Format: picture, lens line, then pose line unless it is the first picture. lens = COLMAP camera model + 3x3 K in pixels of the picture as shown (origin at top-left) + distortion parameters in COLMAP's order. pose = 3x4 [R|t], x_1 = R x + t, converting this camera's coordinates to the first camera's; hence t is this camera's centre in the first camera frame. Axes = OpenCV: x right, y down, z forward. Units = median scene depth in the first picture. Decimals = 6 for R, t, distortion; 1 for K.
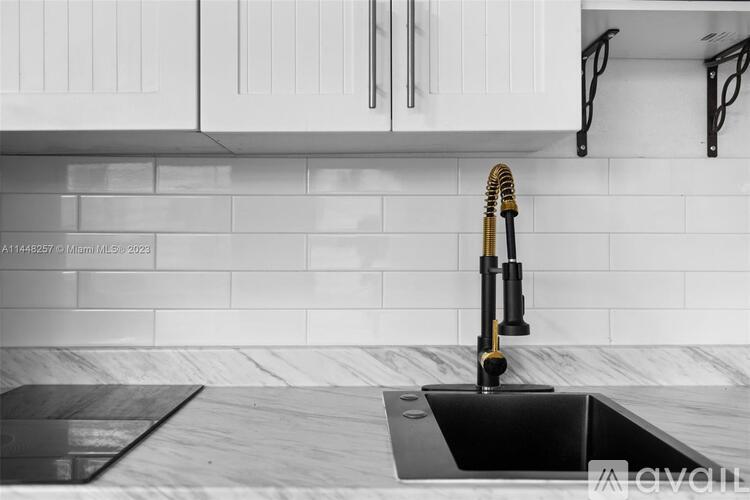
lens RADIAL K [[740.1, 0, 375.0], [0, 740.1, 250.0], [0, 0, 1]] dist [0.011174, 0.006885]
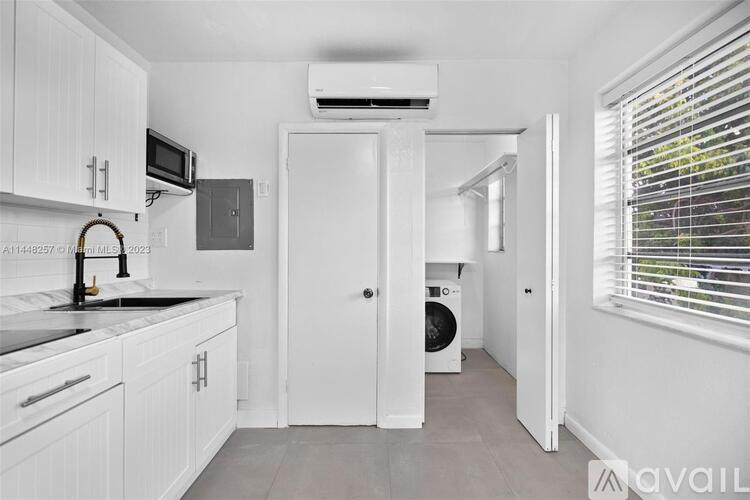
lens RADIAL K [[317.4, 0, 379.3], [0, 317.4, 247.1], [0, 0, 1]] dist [0.002183, 0.000338]
pose [[-0.000420, 0.011485, 0.999934, -0.936220], [0.001698, 0.999933, -0.011484, 0.004308], [-0.999998, 0.001693, -0.000439, -0.045958]]
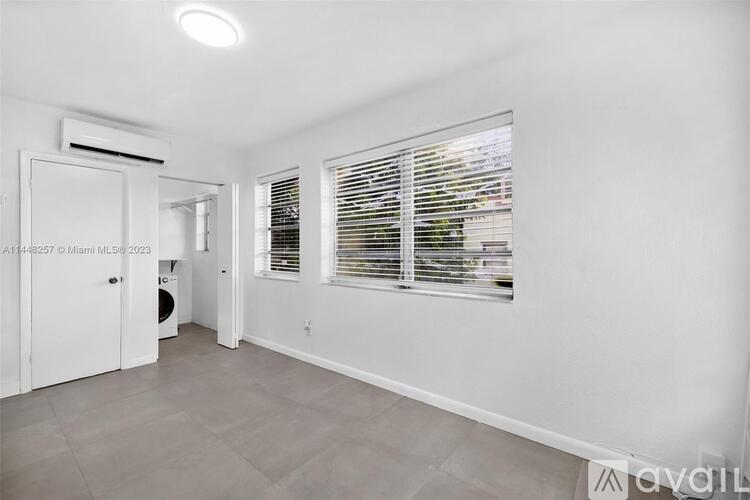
lens RADIAL K [[317.4, 0, 379.3], [0, 317.4, 247.1], [0, 0, 1]] dist [0.002183, 0.000338]
pose [[-0.772847, 0.012890, 0.634461, -1.737993], [0.011331, 0.999915, -0.006513, 0.007737], [-0.634491, 0.002155, -0.772927, 0.308677]]
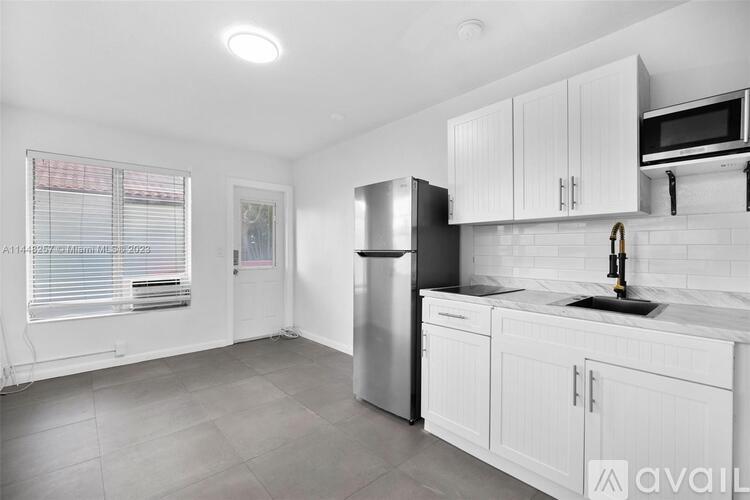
lens RADIAL K [[334.6, 0, 375.0], [0, 334.6, 250.0], [0, 0, 1]] dist [0.000250, 0.000029]
pose [[0.661242, 0.005488, -0.750153, 0.483140], [-0.005891, 0.999980, 0.002123, -0.000227], [0.750150, 0.003015, 0.661261, -0.570662]]
